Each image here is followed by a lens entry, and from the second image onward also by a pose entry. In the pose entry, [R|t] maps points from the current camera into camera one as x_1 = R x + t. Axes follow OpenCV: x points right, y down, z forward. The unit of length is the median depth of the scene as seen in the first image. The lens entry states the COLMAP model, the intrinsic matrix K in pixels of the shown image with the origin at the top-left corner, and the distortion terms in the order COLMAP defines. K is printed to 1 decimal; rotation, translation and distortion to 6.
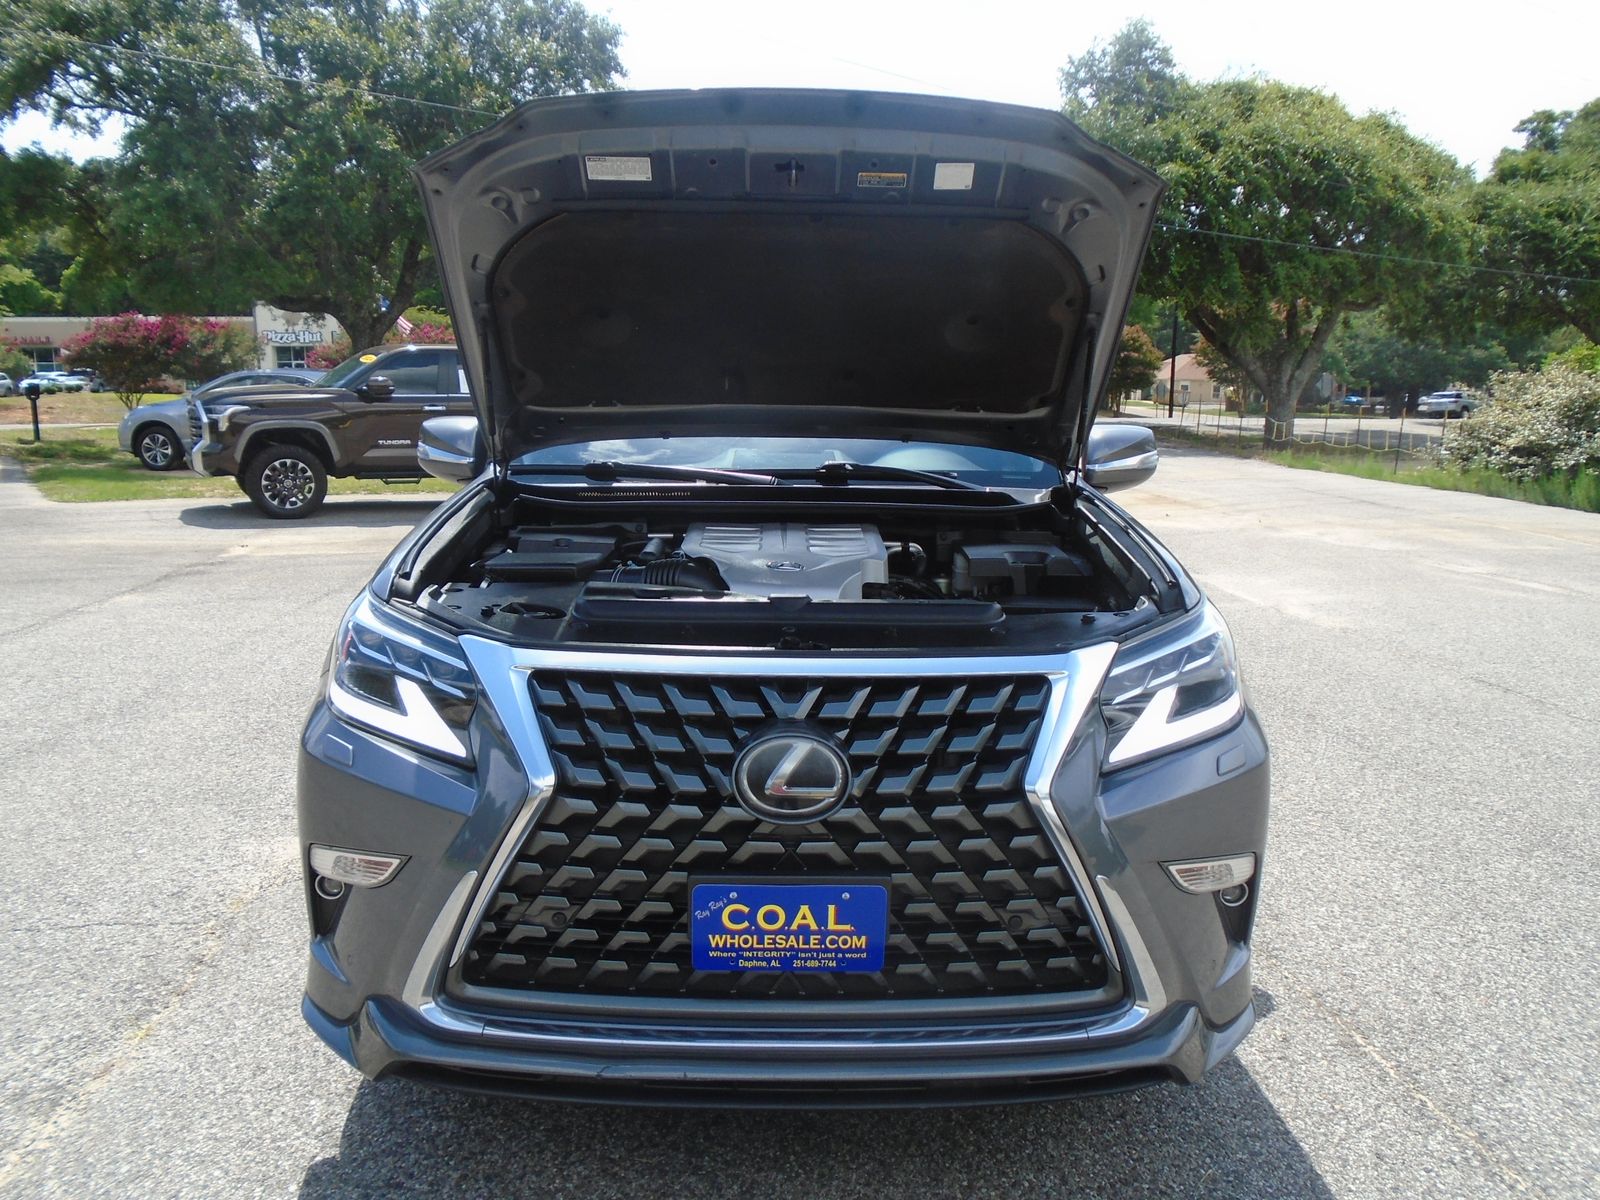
lens RADIAL K [[1235.7, 0, 789.1], [0, 1235.7, 606.3], [0, 0, 1]] dist [-0.015864, 0.006217]
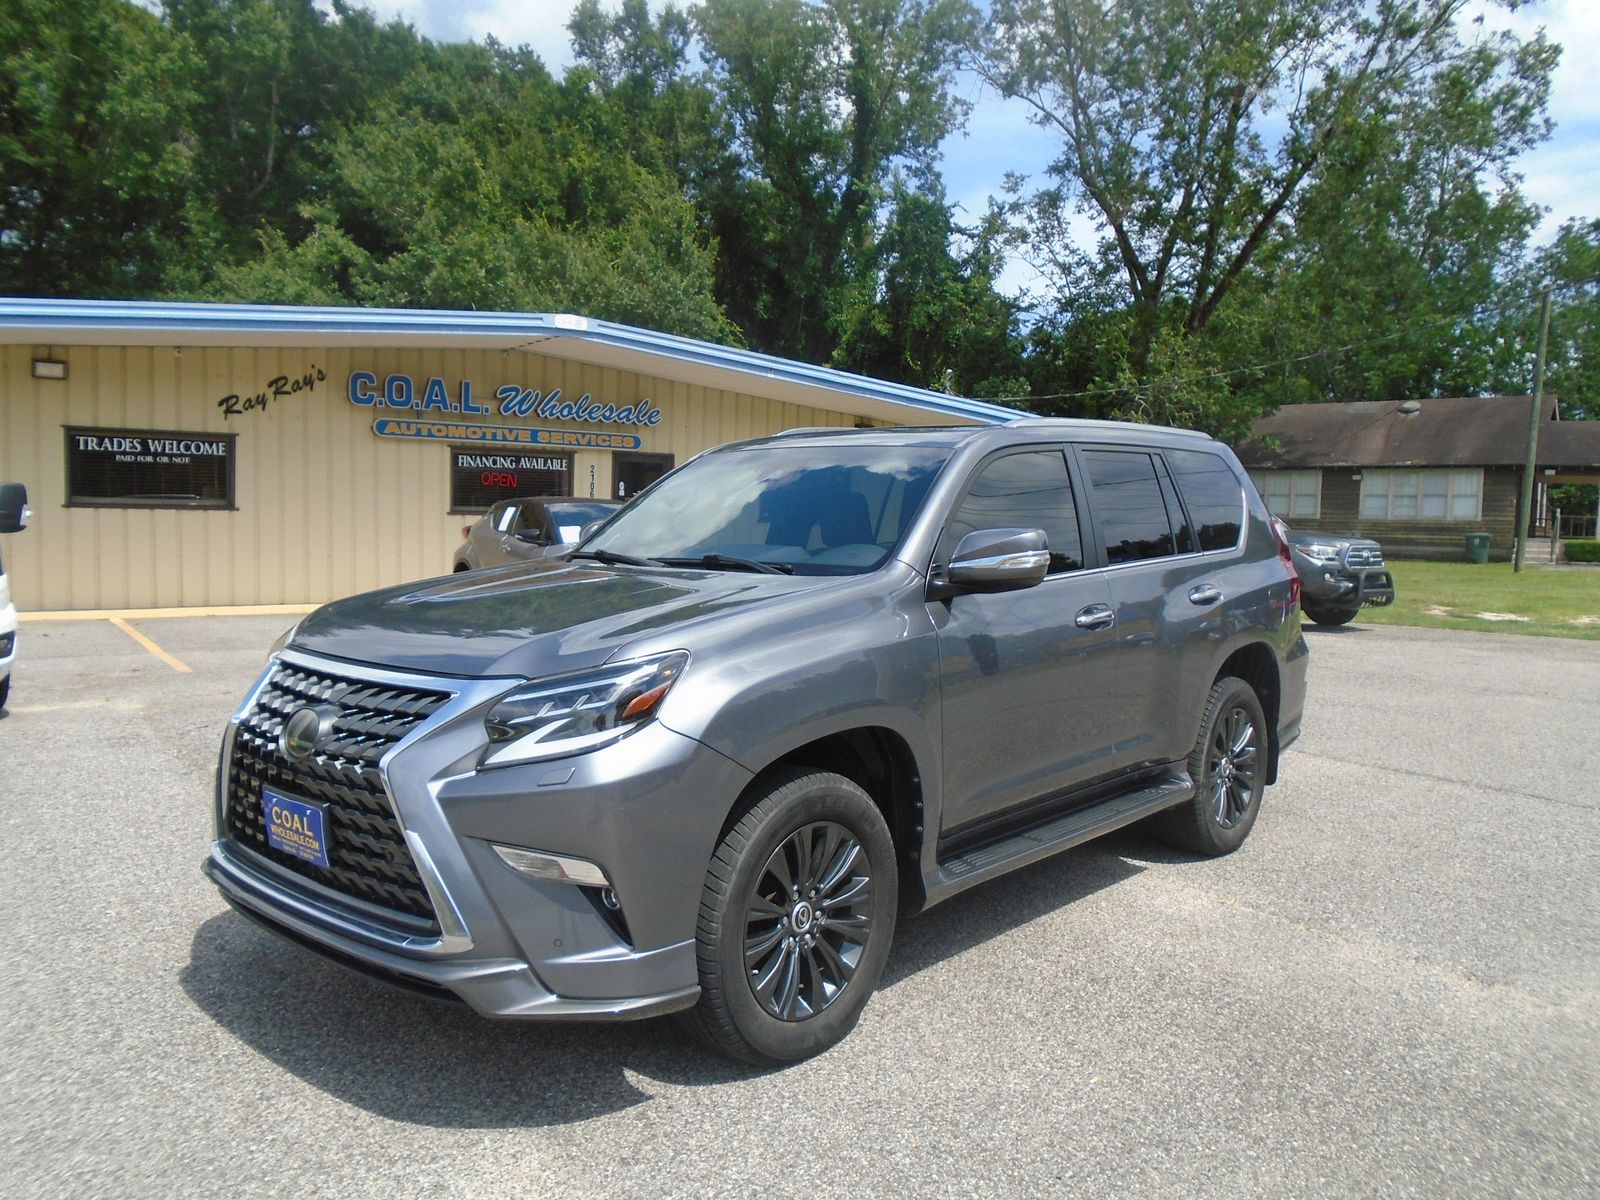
lens RADIAL K [[1235.7, 0, 801.6], [0, 1235.7, 602.2], [0, 0, 1]] dist [-0.015864, 0.006217]
pose [[0.742483, 0.049354, -0.668045, 1.285944], [-0.110835, 0.992588, -0.049854, -0.019889], [0.660632, 0.111058, 0.742449, 0.179290]]
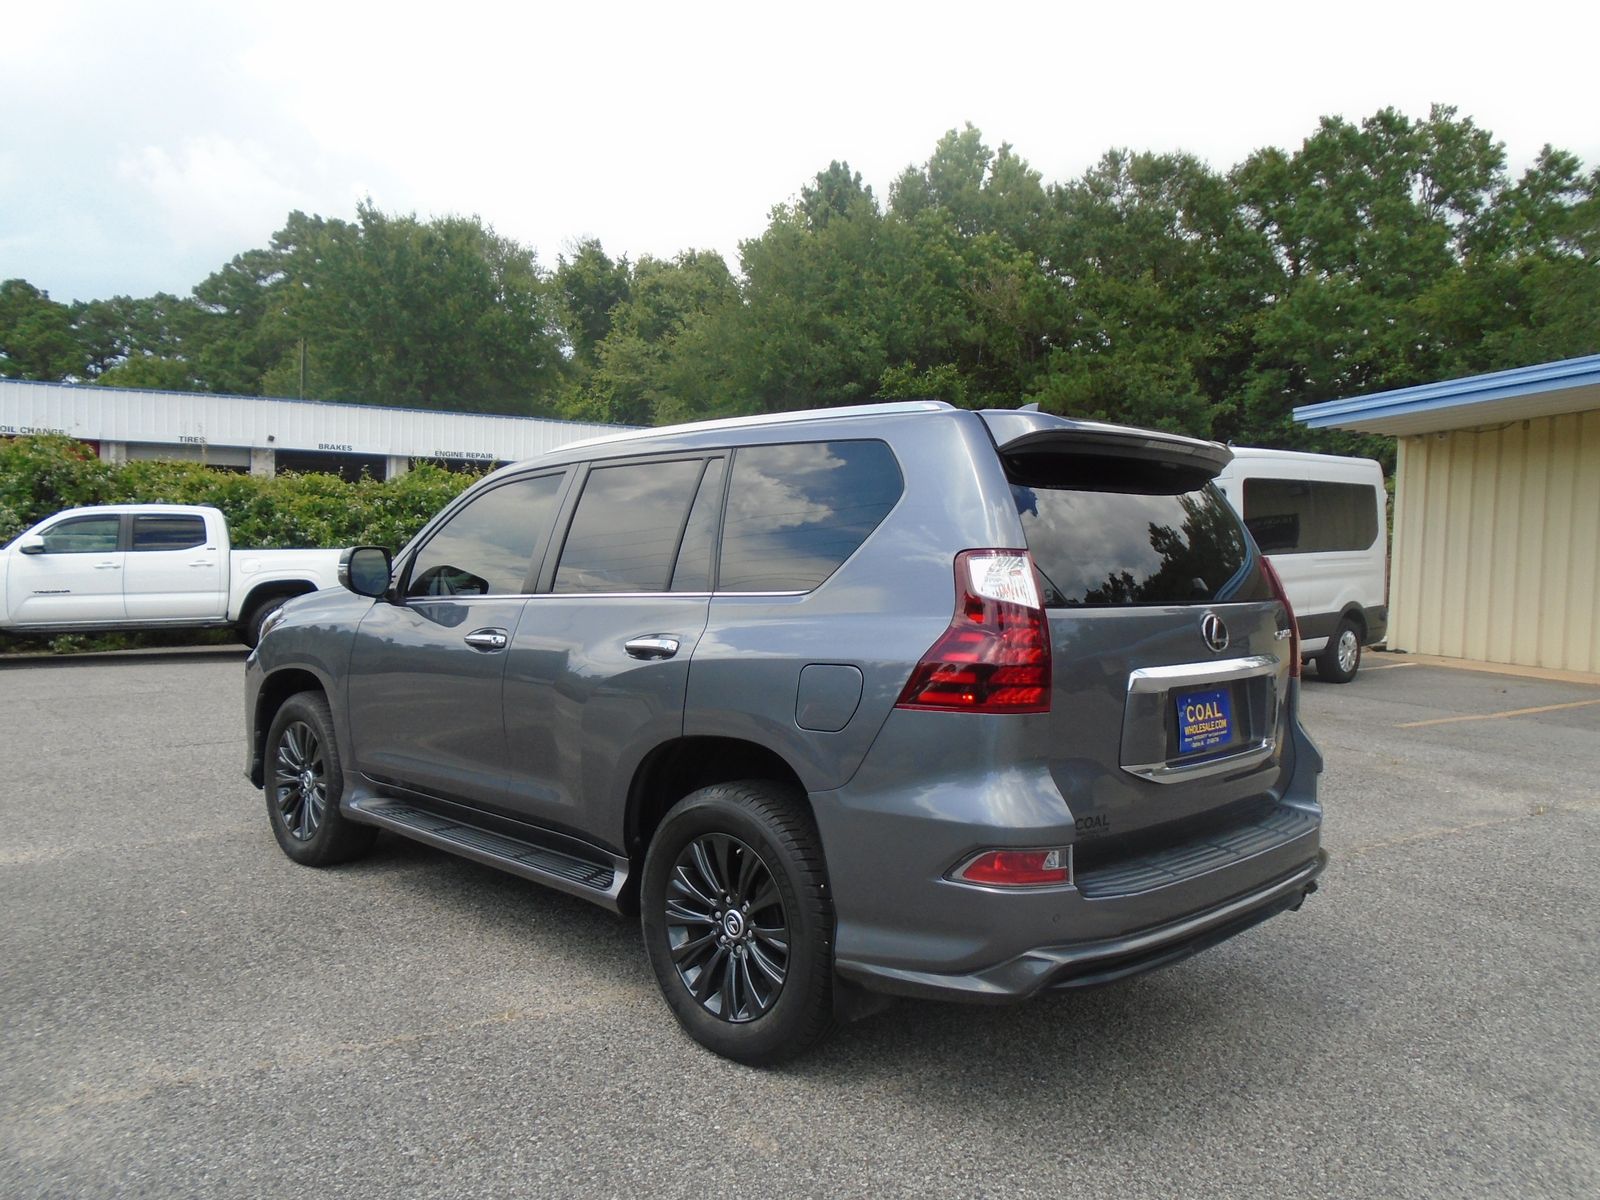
lens RADIAL K [[1235.7, 0, 793.7], [0, 1235.7, 610.2], [0, 0, 1]] dist [-0.015864, 0.006217]
pose [[-0.699021, 0.013919, -0.714966, 1.372065], [-0.143074, 0.976873, 0.158901, -0.544483], [0.700642, 0.213368, -0.680863, 3.452947]]
